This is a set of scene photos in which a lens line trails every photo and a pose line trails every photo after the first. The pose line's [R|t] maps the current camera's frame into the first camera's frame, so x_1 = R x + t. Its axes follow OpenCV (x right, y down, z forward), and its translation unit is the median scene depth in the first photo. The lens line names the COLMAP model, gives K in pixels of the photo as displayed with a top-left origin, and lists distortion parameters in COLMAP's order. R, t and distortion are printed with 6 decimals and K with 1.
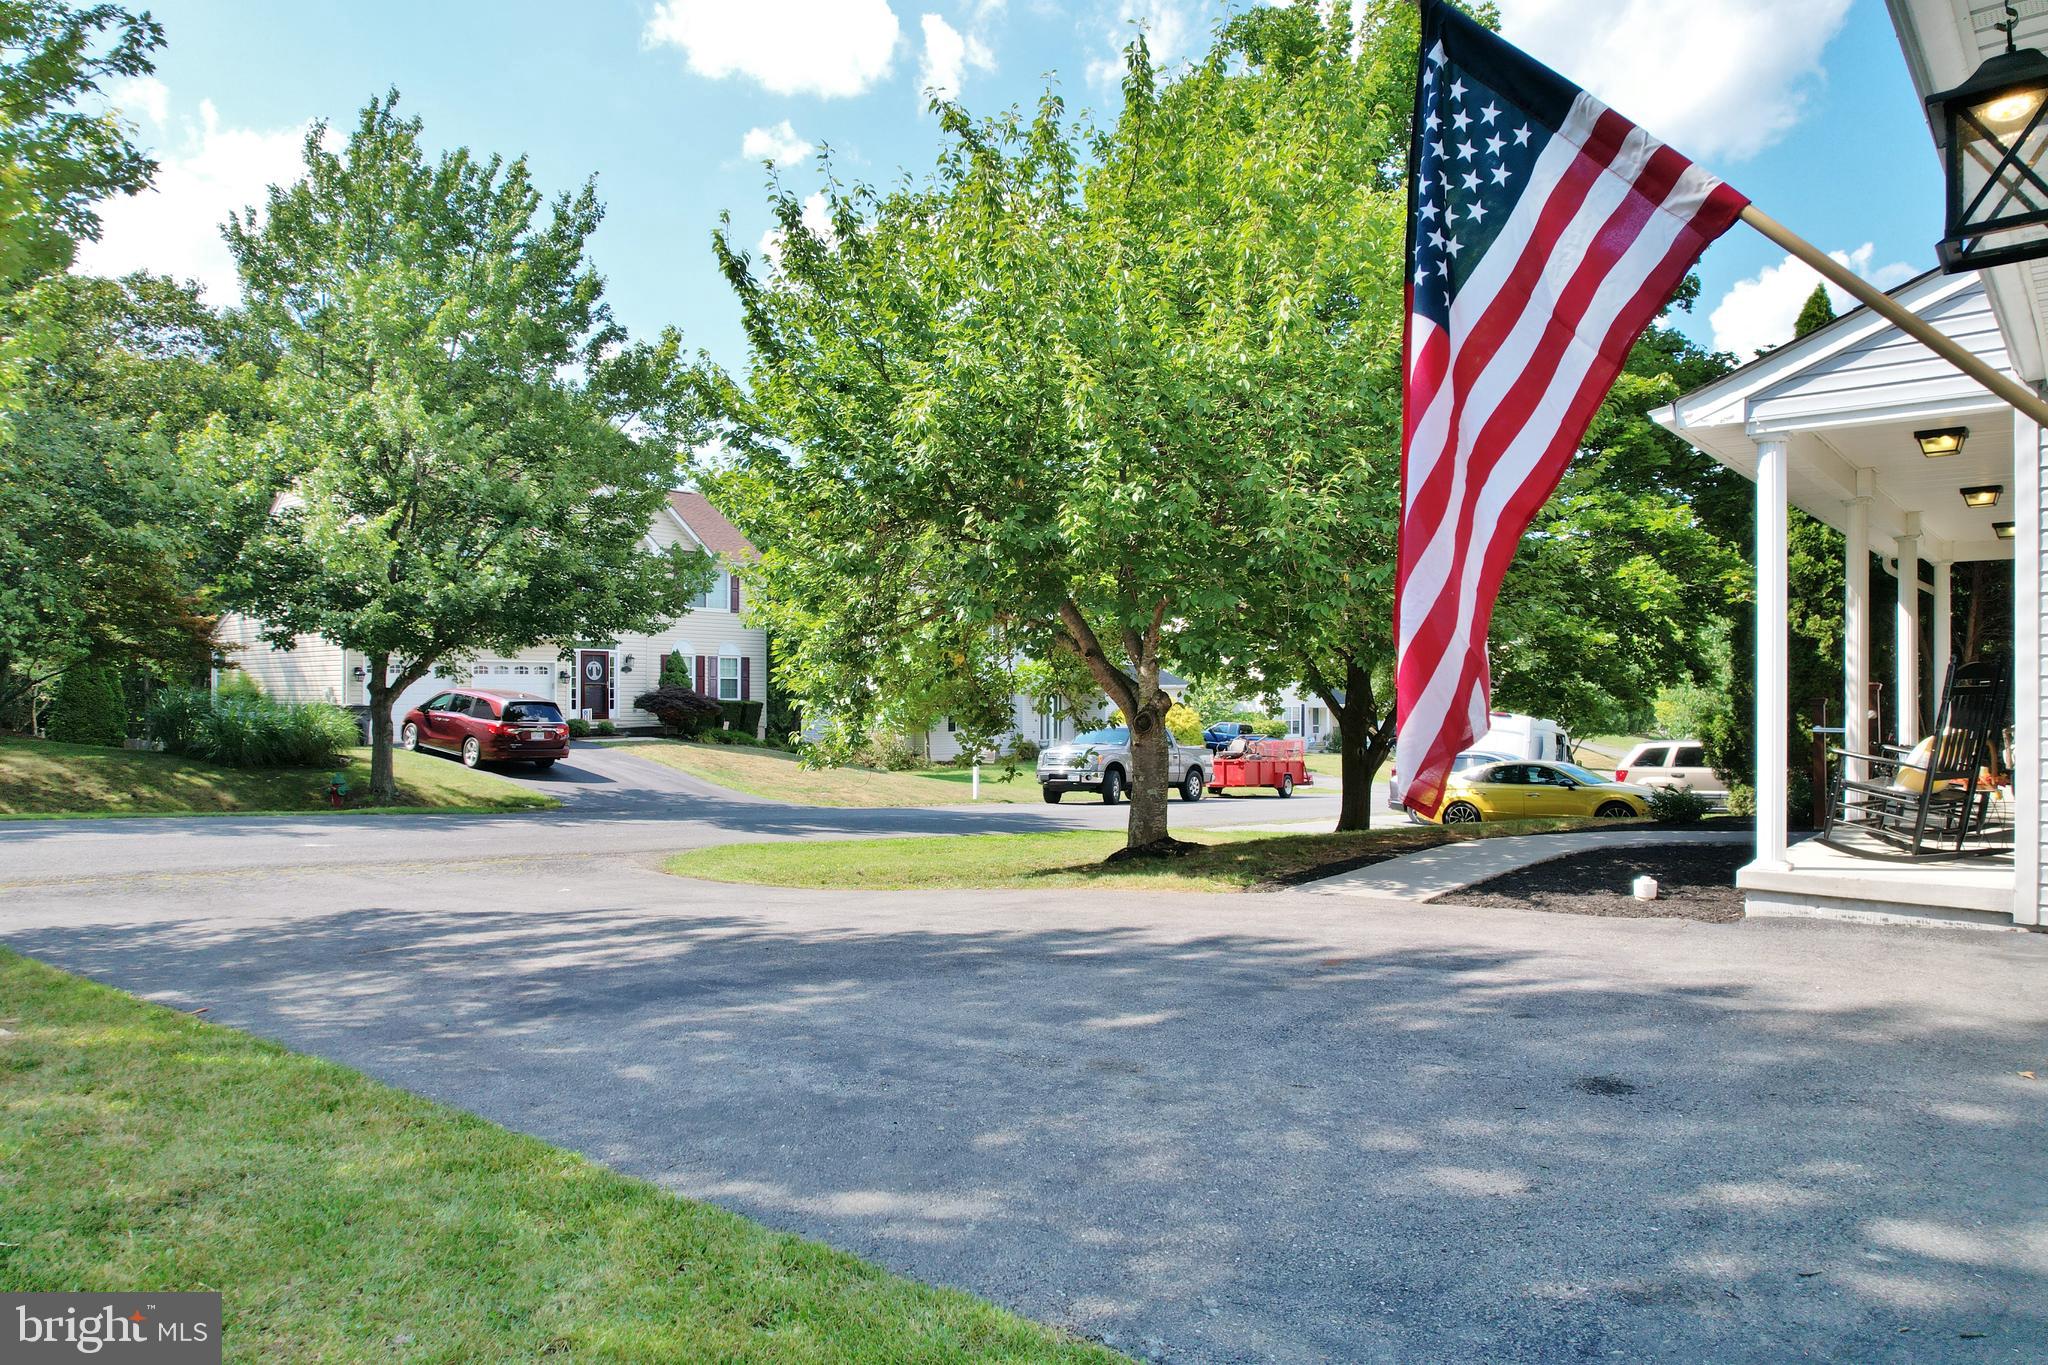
lens RADIAL K [[1310.5, 0, 1024.0], [0, 1310.5, 682.5], [0, 0, 1]] dist [-0.043204, 0.001629]
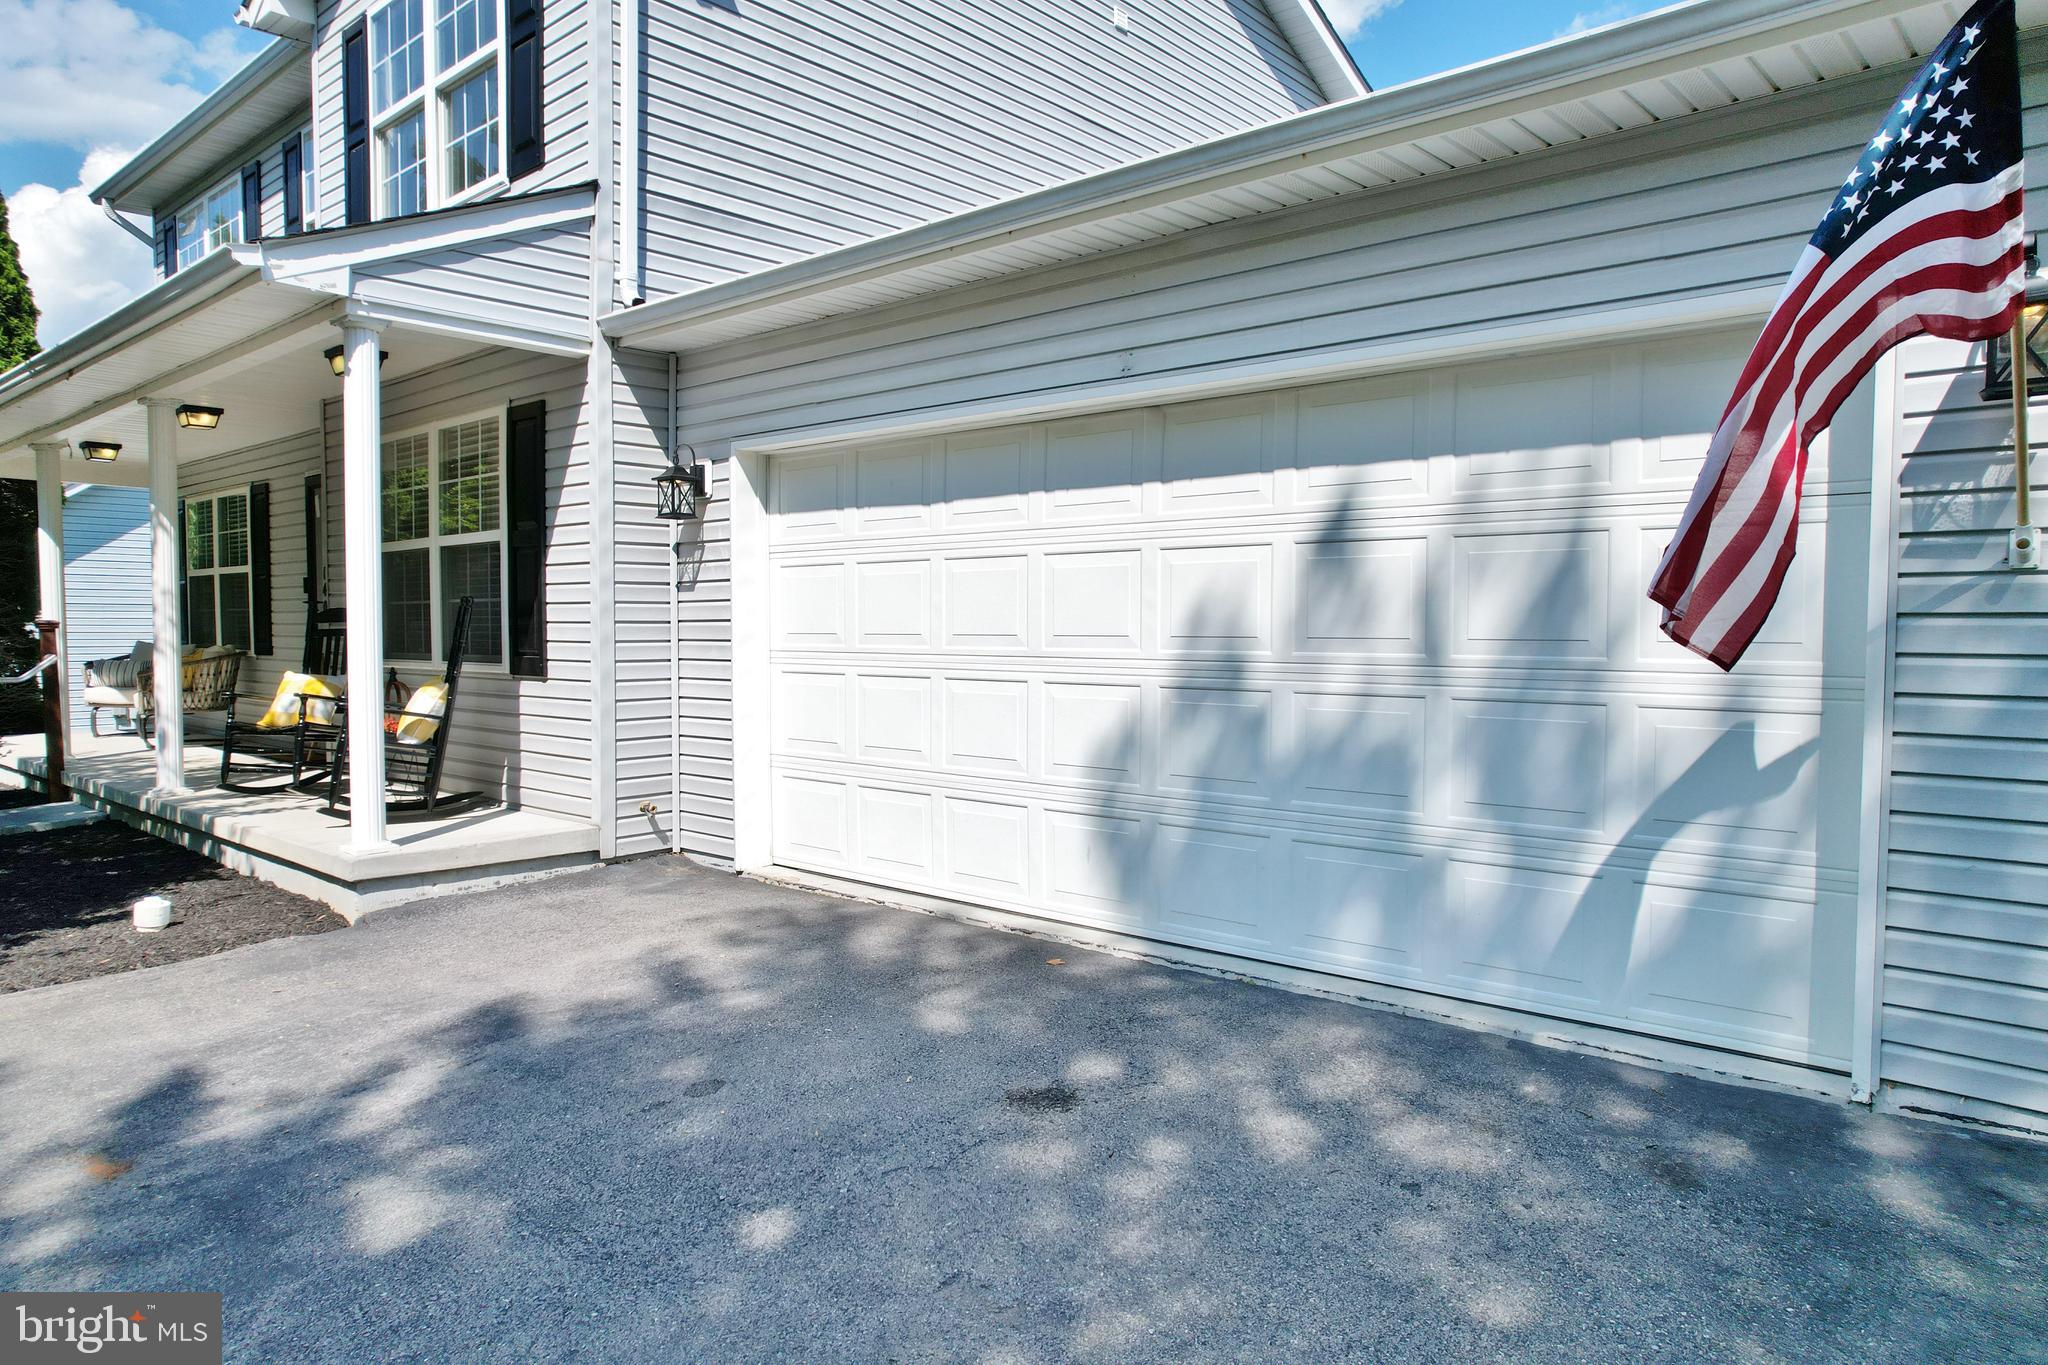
lens RADIAL K [[1322.0, 0, 1024.0], [0, 1322.0, 682.5], [0, 0, 1]] dist [-0.077997, 0.078279]
pose [[-0.035888, -0.035807, 0.998714, -0.292720], [0.002624, 0.999351, 0.035924, 0.007999], [-0.999352, 0.003909, -0.035771, 0.696166]]
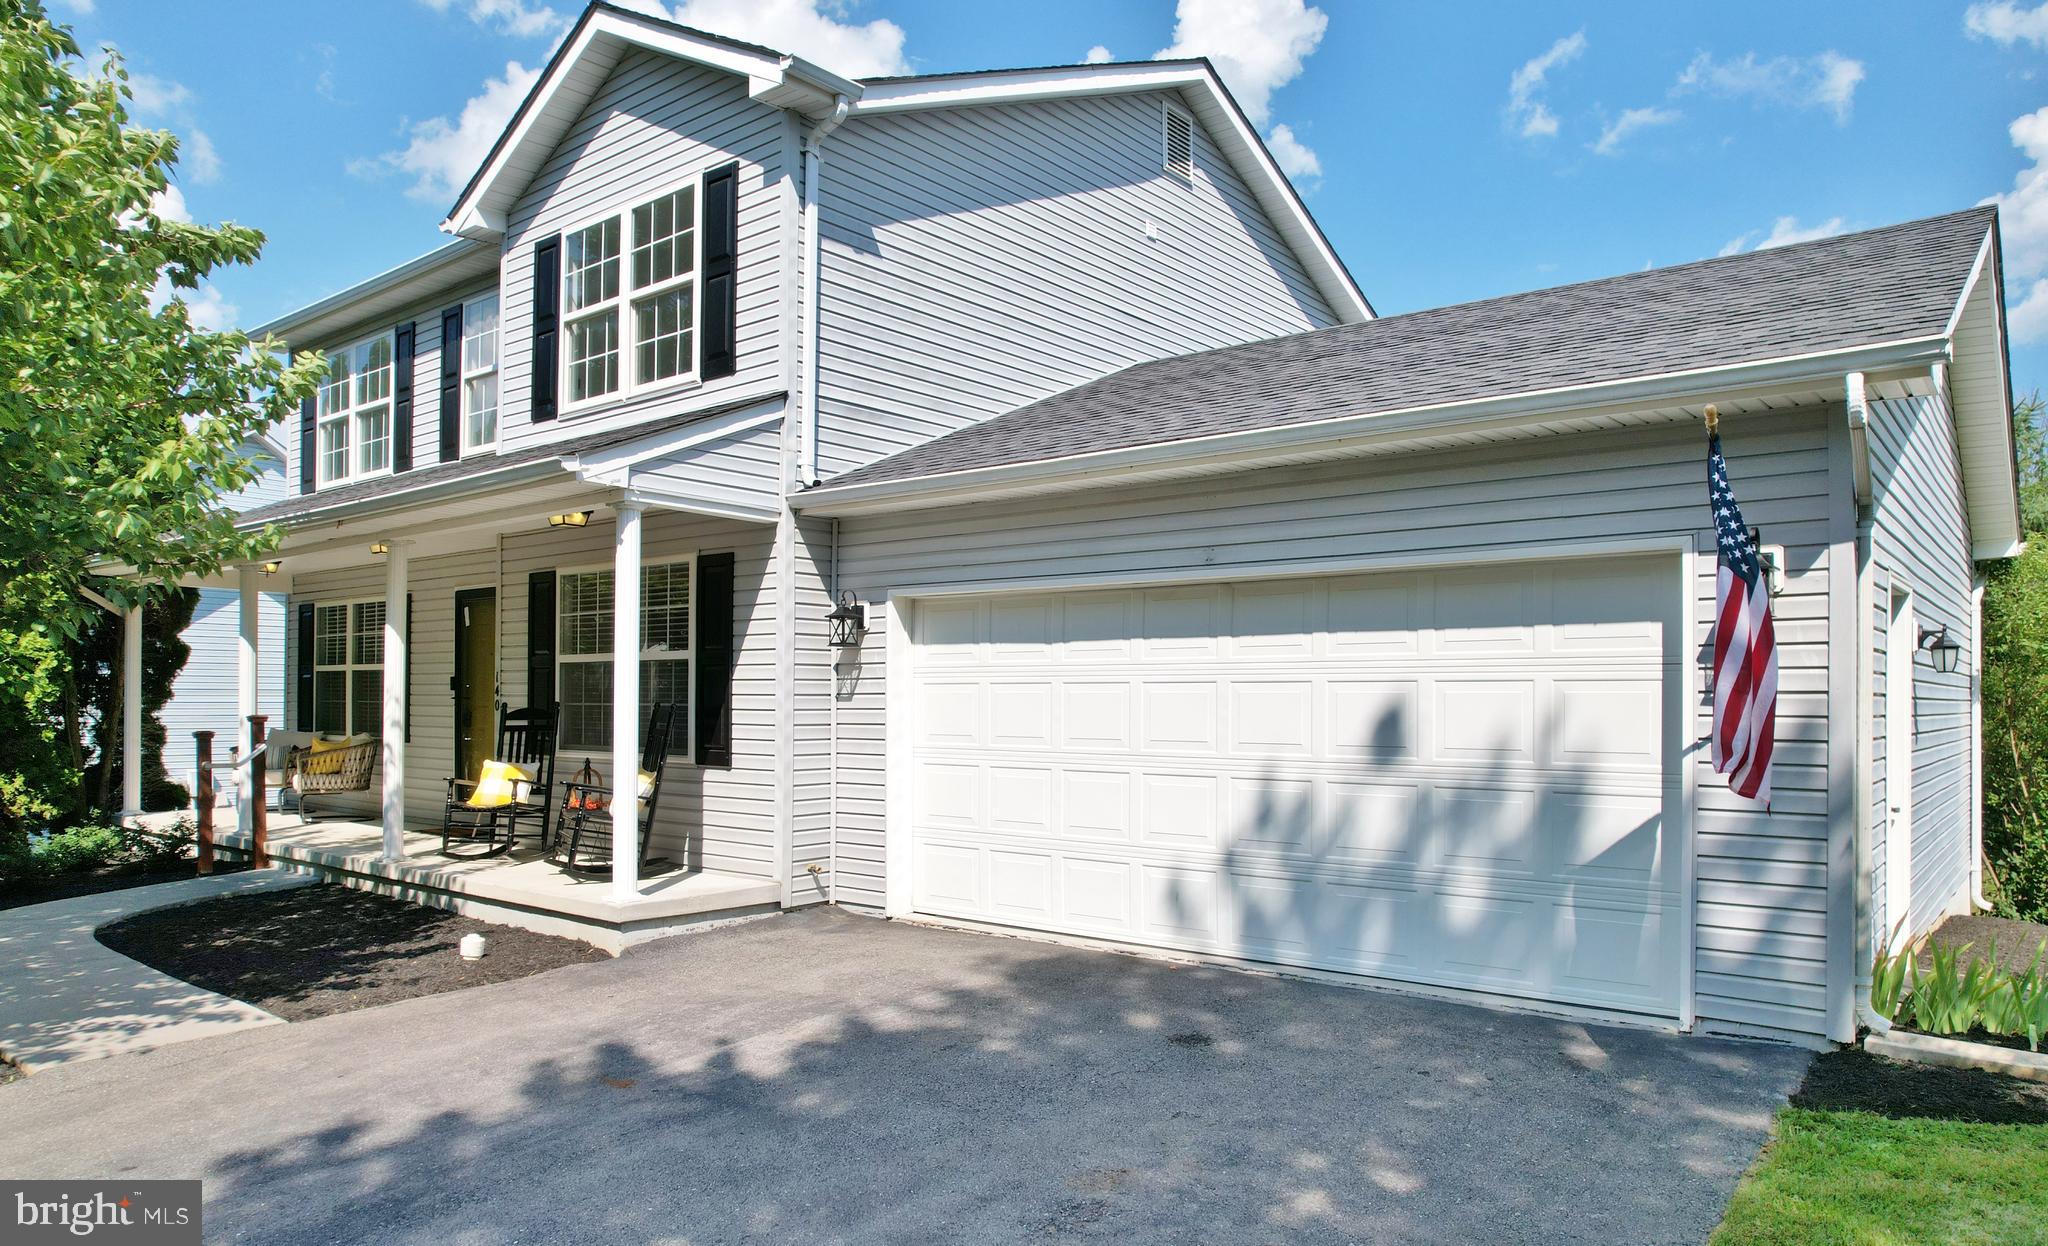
lens RADIAL K [[1347.1, 0, 1033.9], [0, 1347.1, 684.6], [0, 0, 1]] dist [-0.040328, 0.000149]
pose [[-0.082061, 0.018878, 0.996448, -0.655463], [-0.000307, 0.999820, -0.018967, -0.019733], [-0.996627, -0.001862, -0.082041, 0.854127]]
